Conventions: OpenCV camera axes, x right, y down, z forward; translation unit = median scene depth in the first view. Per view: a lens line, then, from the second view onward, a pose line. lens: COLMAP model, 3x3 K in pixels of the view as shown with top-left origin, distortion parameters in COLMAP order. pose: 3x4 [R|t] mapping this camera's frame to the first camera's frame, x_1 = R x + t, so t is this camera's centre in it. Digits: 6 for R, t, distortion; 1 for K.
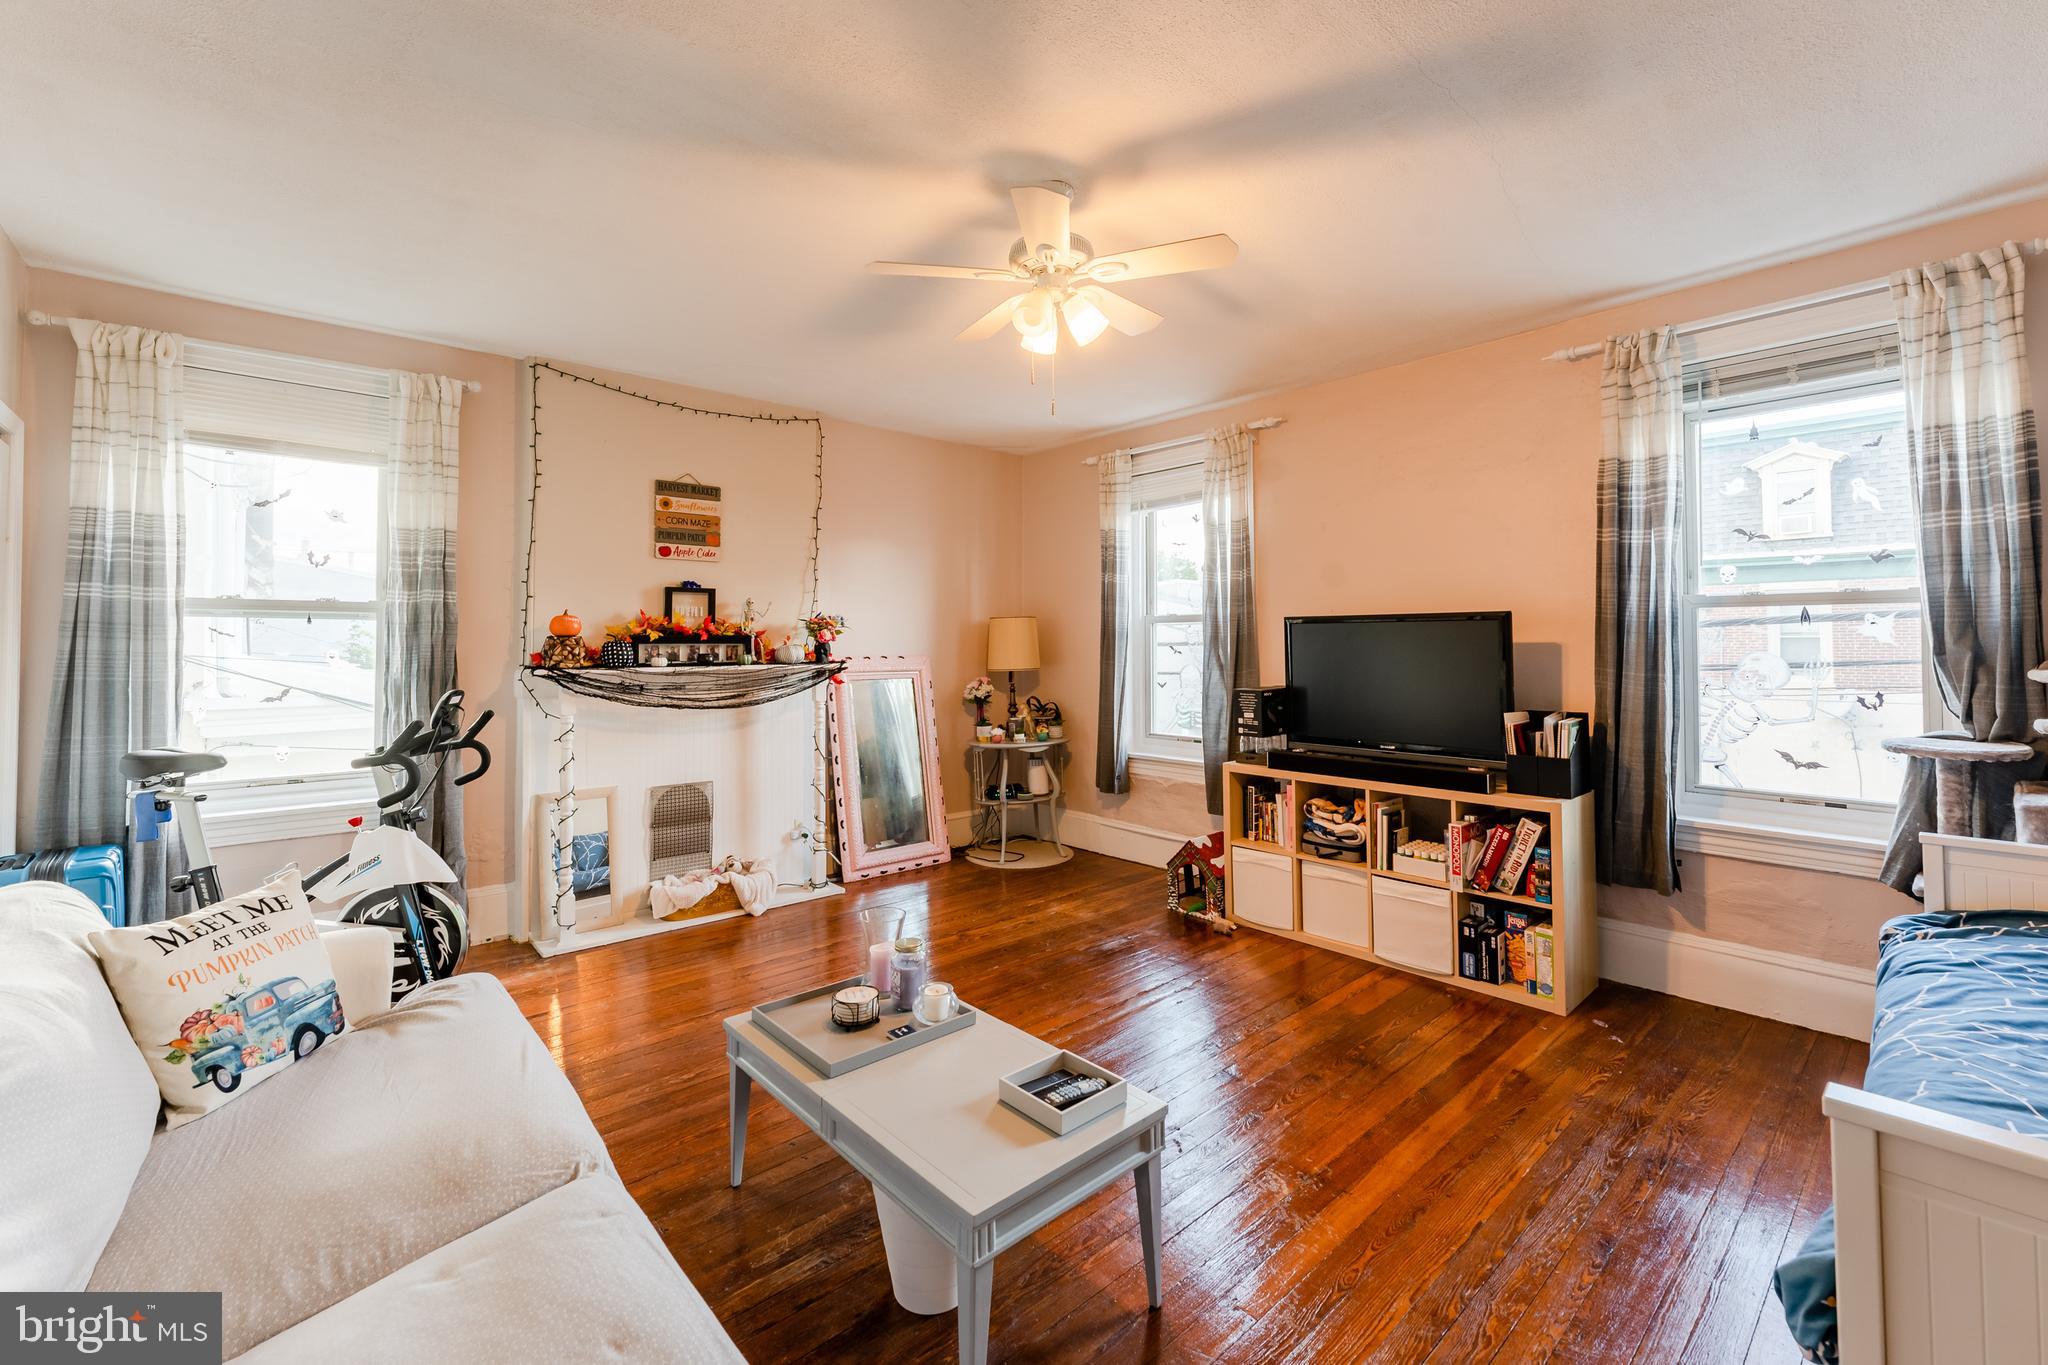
lens RADIAL K [[860.6, 0, 1034.3], [0, 860.6, 591.9], [0, 0, 1]] dist [0.002456, -0.000099]
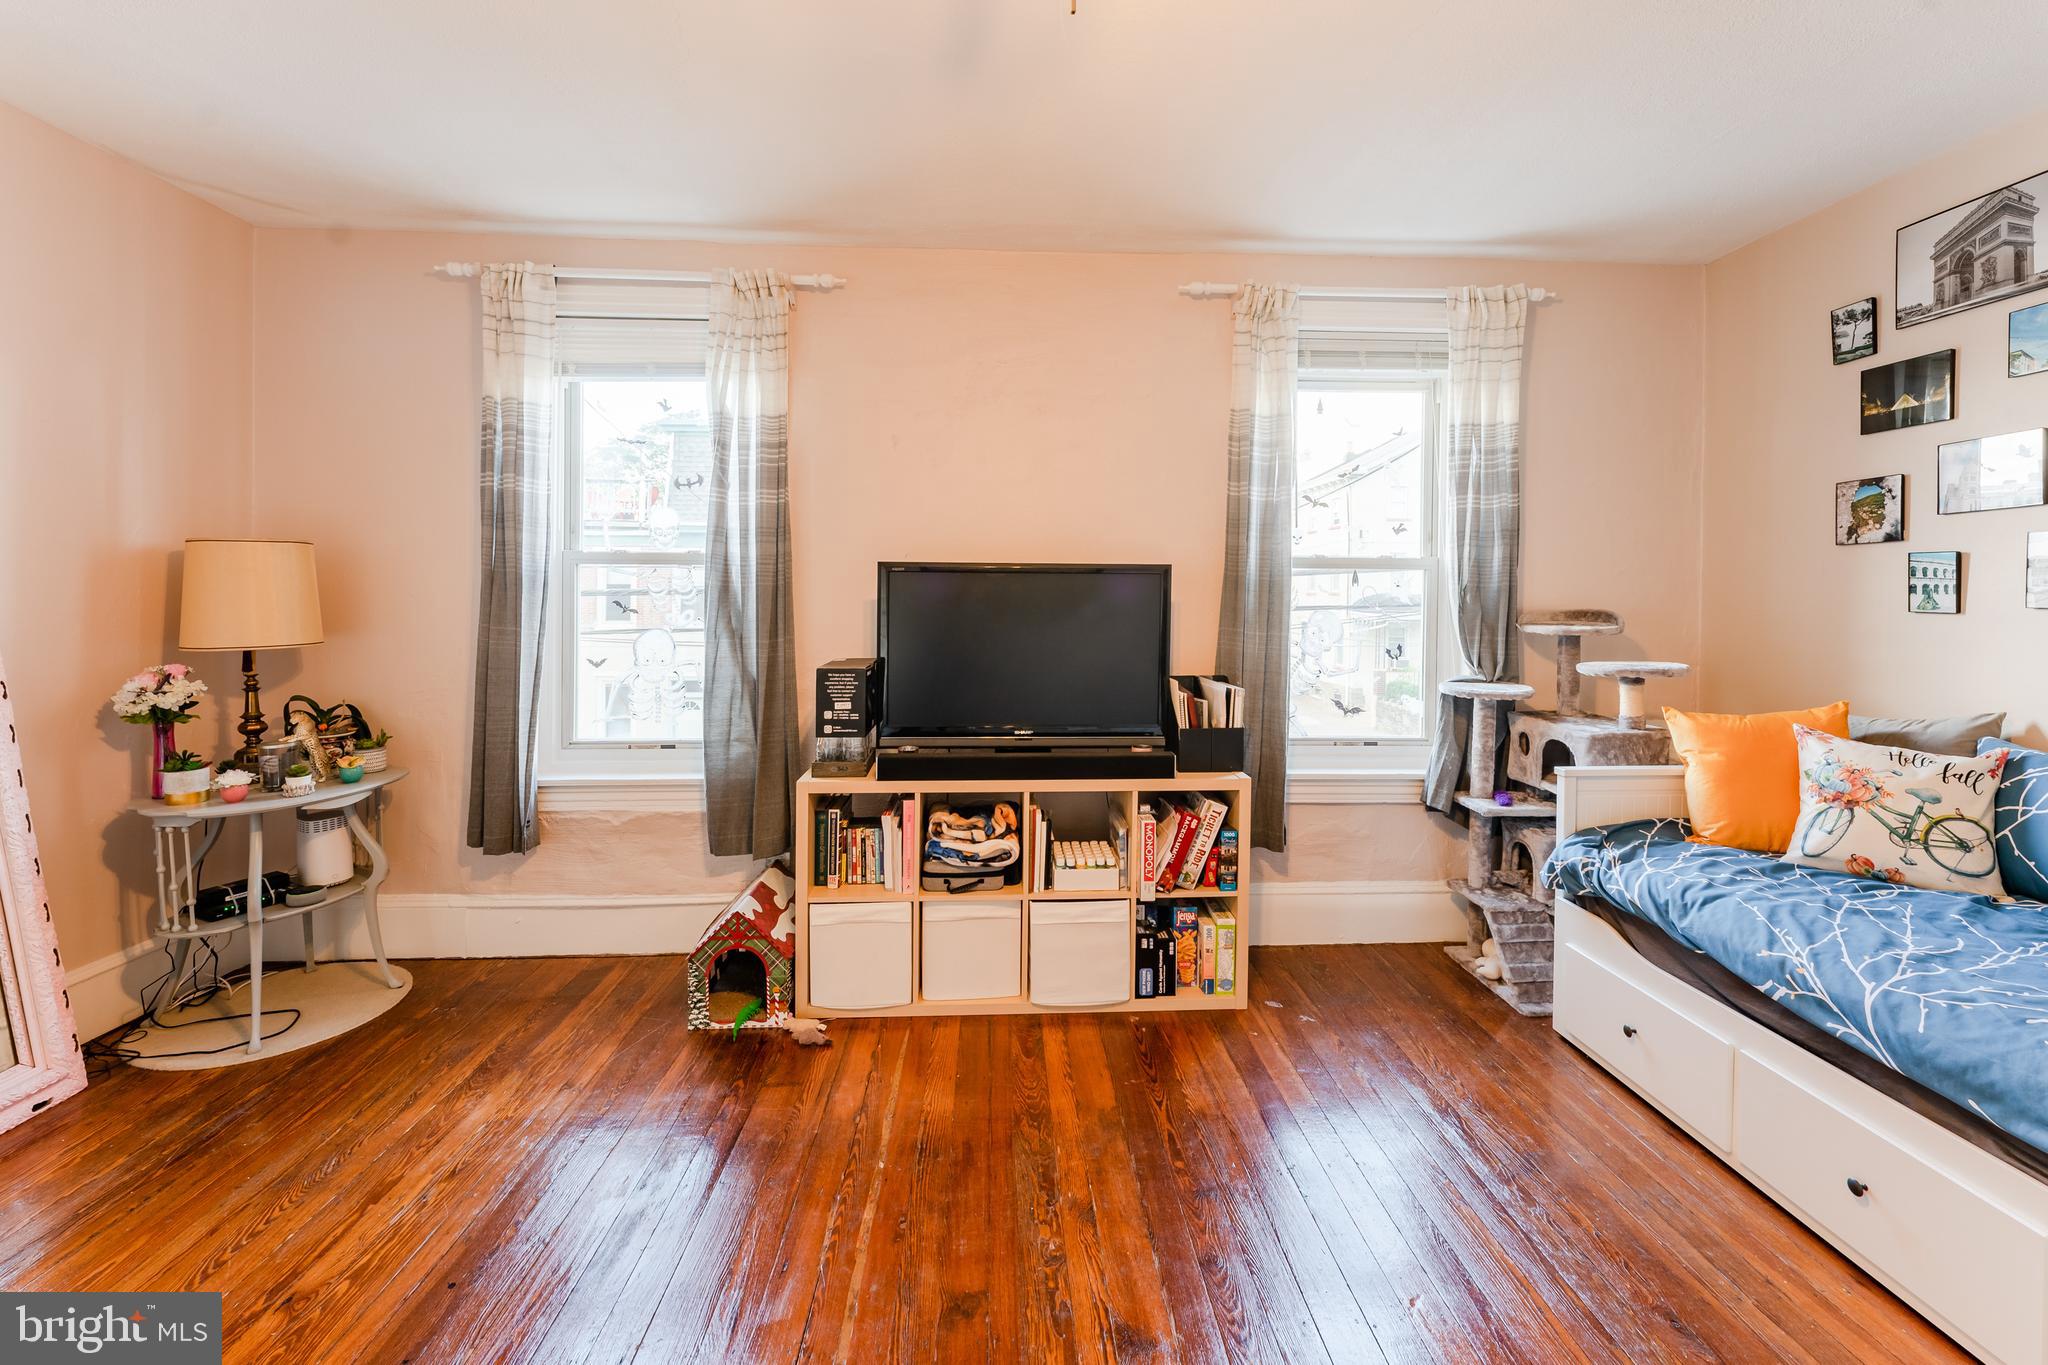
lens RADIAL K [[860.6, 0, 1034.3], [0, 860.6, 591.9], [0, 0, 1]] dist [0.002456, -0.000099]
pose [[0.626359, 0.010340, 0.779466, -0.190342], [-0.055069, 0.998001, 0.031013, 0.026787], [-0.777587, -0.062350, 0.625676, 0.492165]]
